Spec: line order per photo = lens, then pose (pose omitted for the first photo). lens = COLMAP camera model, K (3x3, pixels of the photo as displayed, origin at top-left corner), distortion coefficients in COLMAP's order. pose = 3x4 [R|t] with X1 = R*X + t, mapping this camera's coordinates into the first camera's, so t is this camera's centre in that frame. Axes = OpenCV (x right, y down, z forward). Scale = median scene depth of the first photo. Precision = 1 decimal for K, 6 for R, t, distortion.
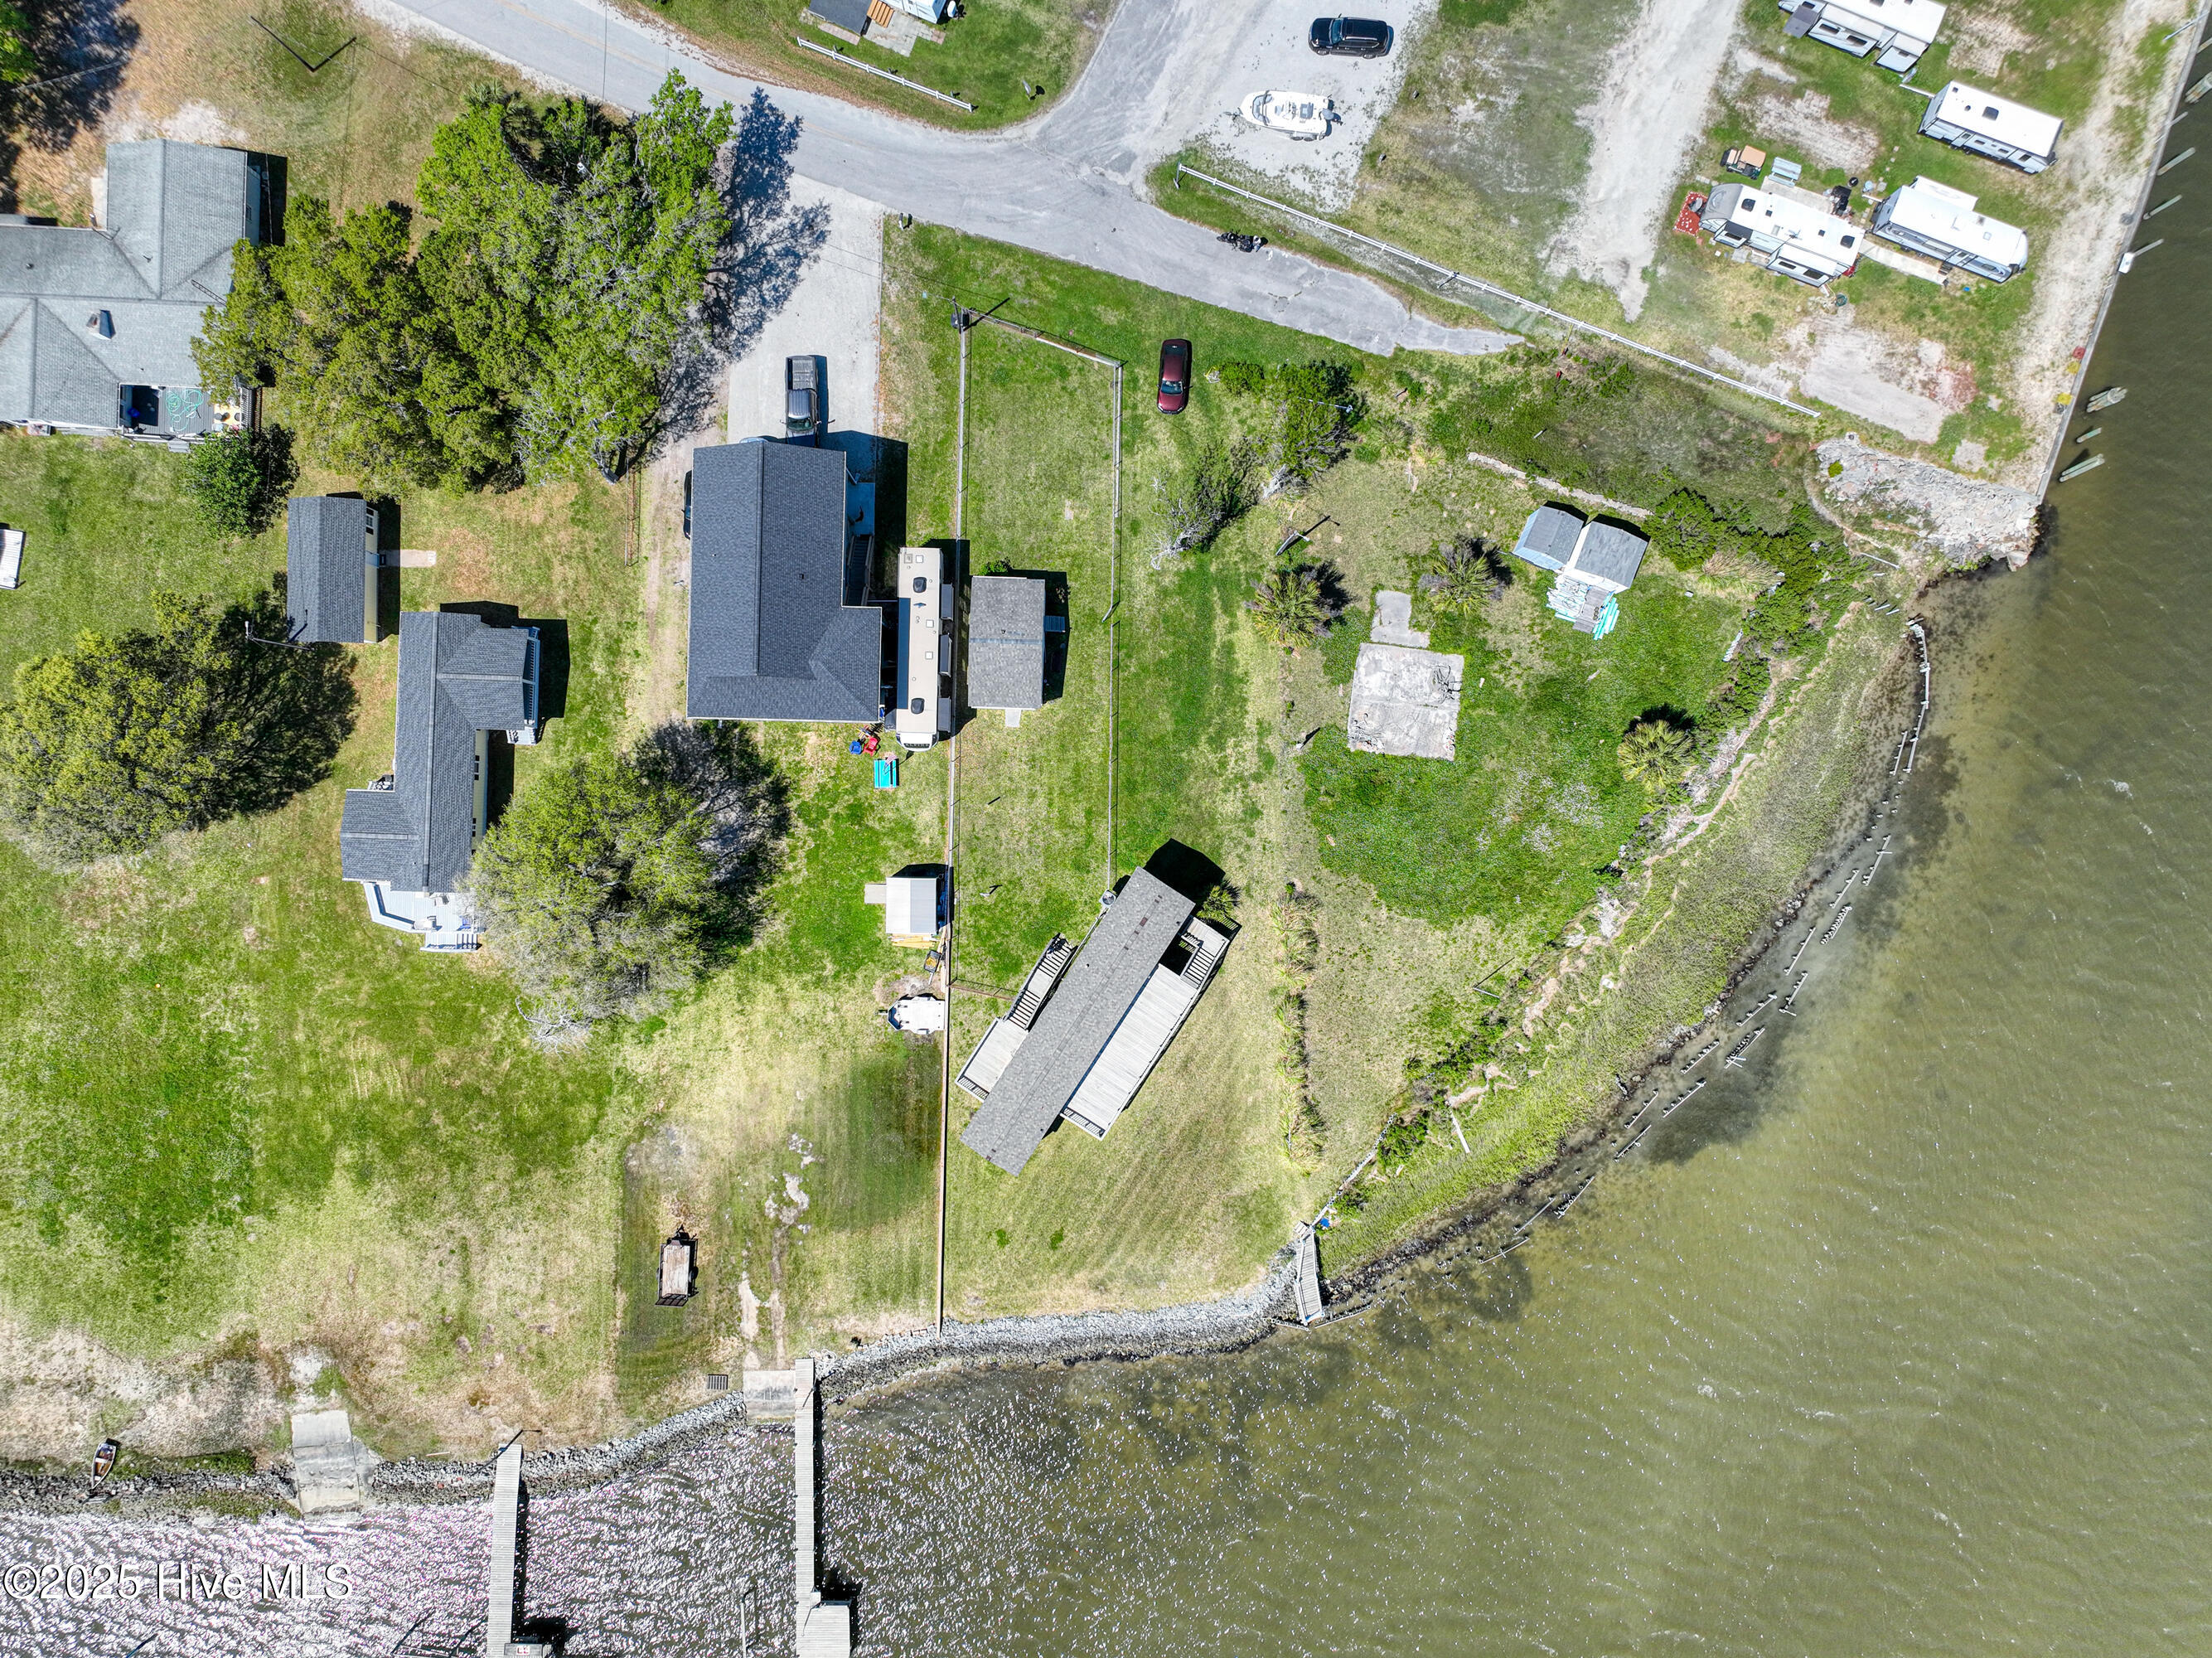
lens RADIAL K [[1553.9, 0, 1109.8], [0, 1553.9, 829.5], [0, 0, 1]] dist [-0.003508, 0.021669]
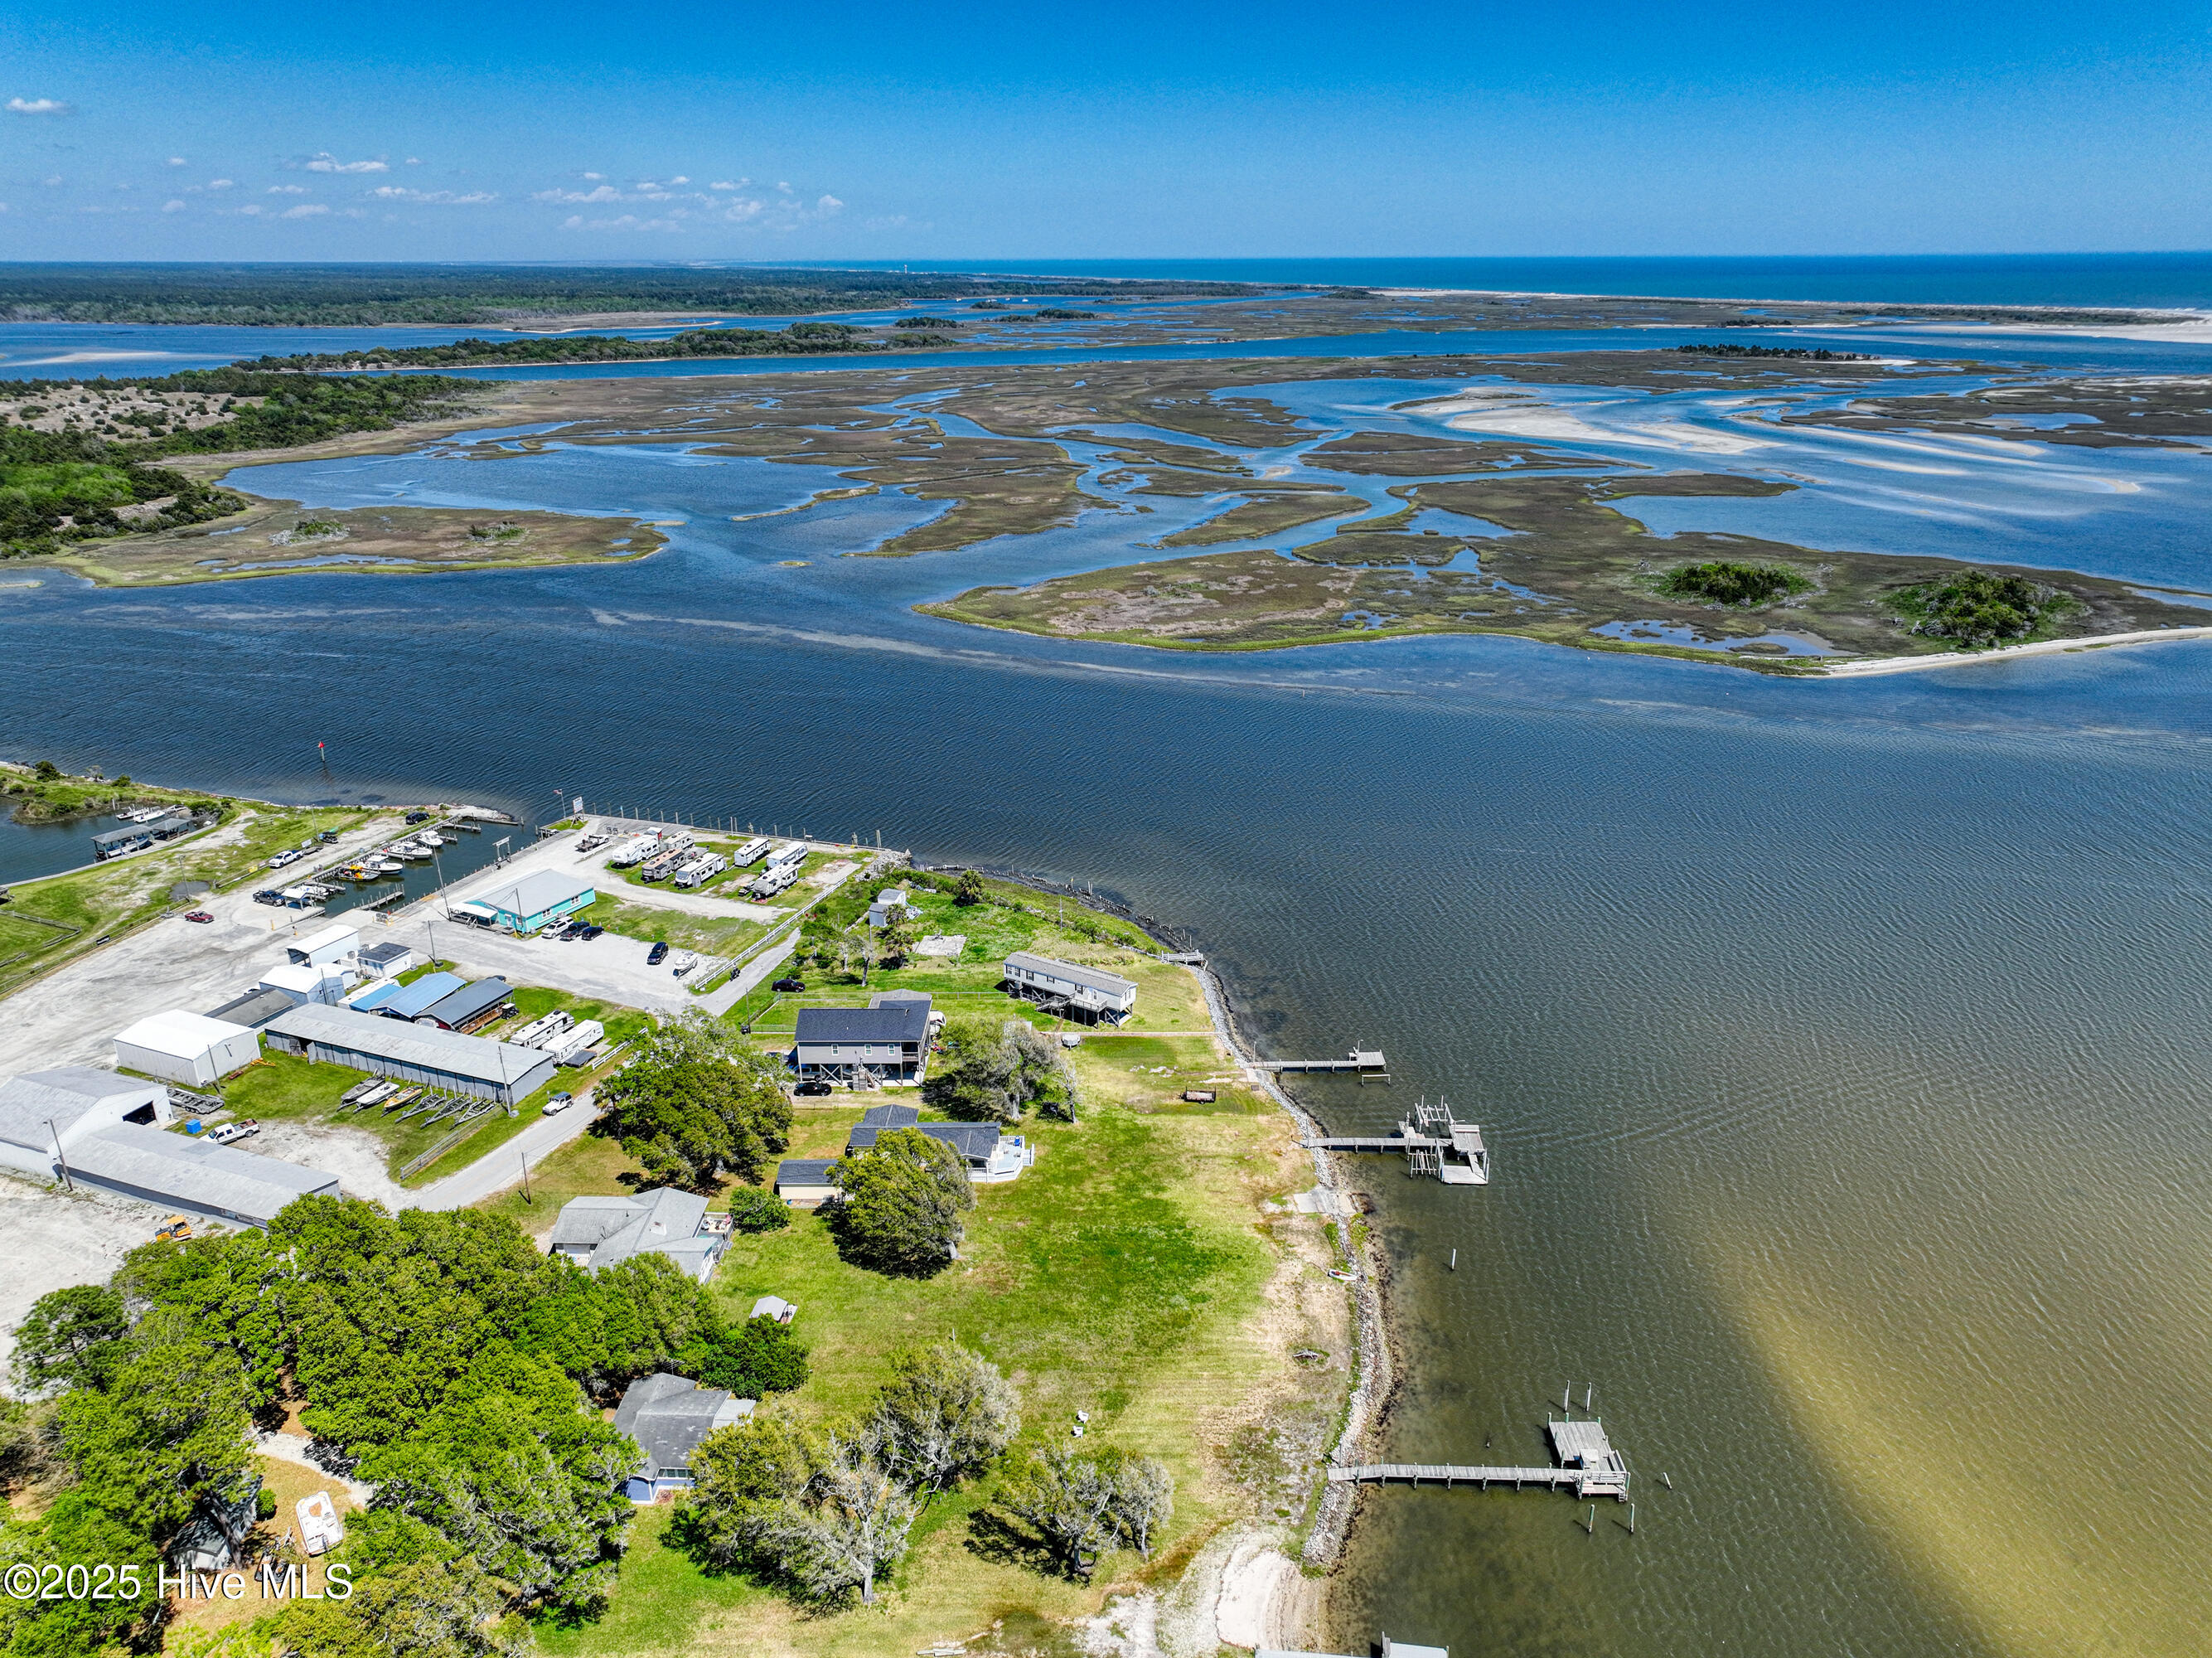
lens RADIAL K [[1553.9, 0, 1109.8], [0, 1553.9, 829.5], [0, 0, 1]] dist [-0.003508, 0.021669]
pose [[-0.017945, -0.353148, 0.935395, -1.987931], [0.999826, -0.011182, 0.014960, 0.143411], [0.005177, 0.935501, 0.353287, -0.010122]]
